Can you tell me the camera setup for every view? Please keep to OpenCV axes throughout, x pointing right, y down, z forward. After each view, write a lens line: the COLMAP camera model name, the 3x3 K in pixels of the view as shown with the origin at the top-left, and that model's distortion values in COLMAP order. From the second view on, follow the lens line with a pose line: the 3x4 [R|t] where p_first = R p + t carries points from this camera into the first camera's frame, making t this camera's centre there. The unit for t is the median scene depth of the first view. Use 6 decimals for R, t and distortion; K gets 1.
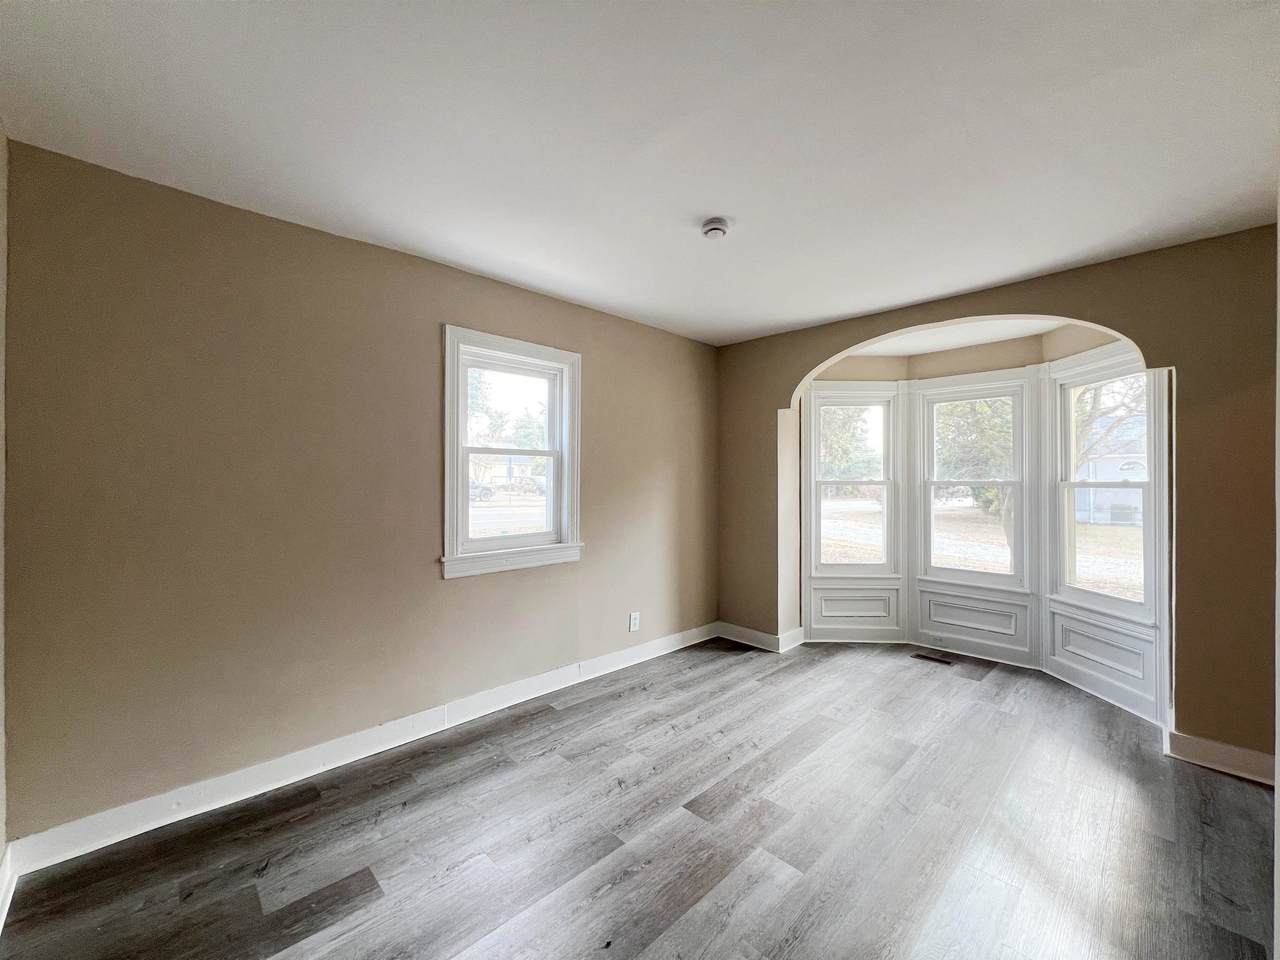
lens RADIAL K [[509.2, 0, 634.9], [0, 509.2, 480.4], [0, 0, 1]] dist [-0.003323, -0.000363]
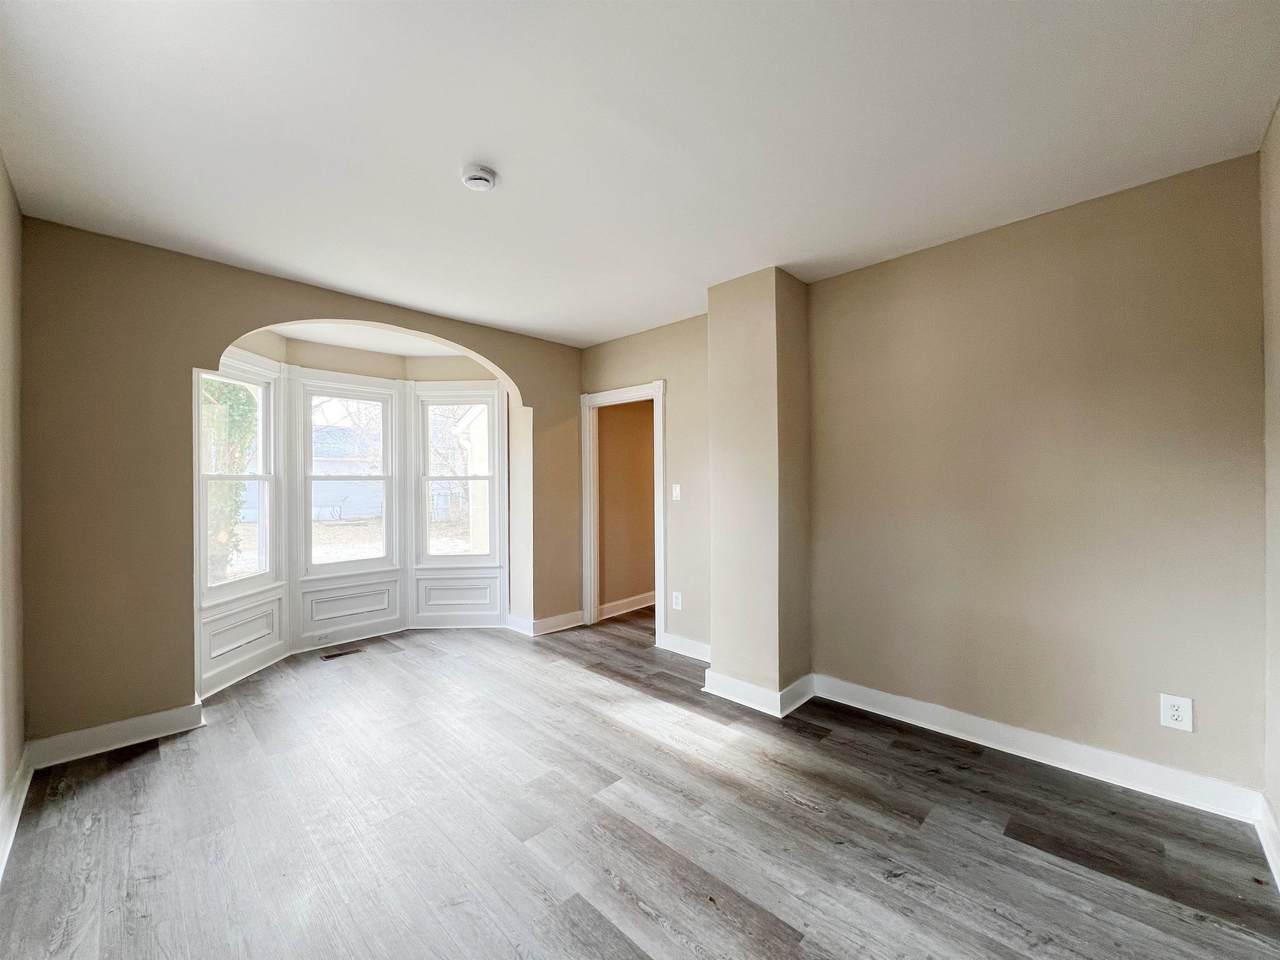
lens RADIAL K [[509.2, 0, 635.0], [0, 509.2, 481.7], [0, 0, 1]] dist [-0.003323, -0.000363]
pose [[-0.026502, -0.005301, 0.999635, -0.494164], [0.005222, 0.999972, 0.005442, 0.013065], [-0.999635, 0.005364, -0.026474, 0.526051]]
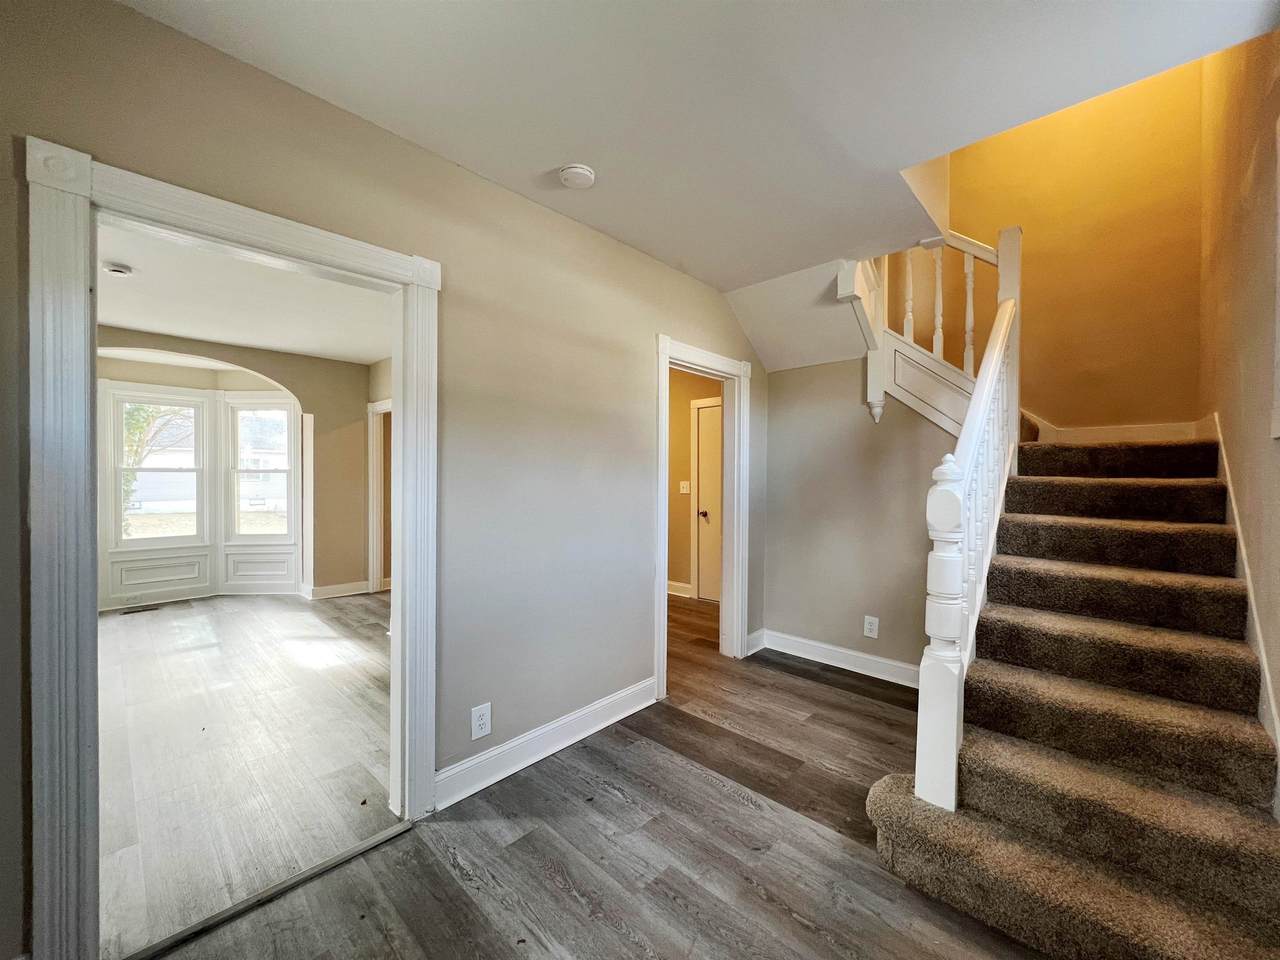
lens RADIAL K [[509.2, 0, 635.3], [0, 509.2, 476.9], [0, 0, 1]] dist [-0.003323, -0.000363]
pose [[-0.045903, -0.004992, 0.998933, -0.824620], [-0.003692, 0.999982, 0.004828, 0.015422], [-0.998939, -0.003466, -0.045920, -0.175731]]
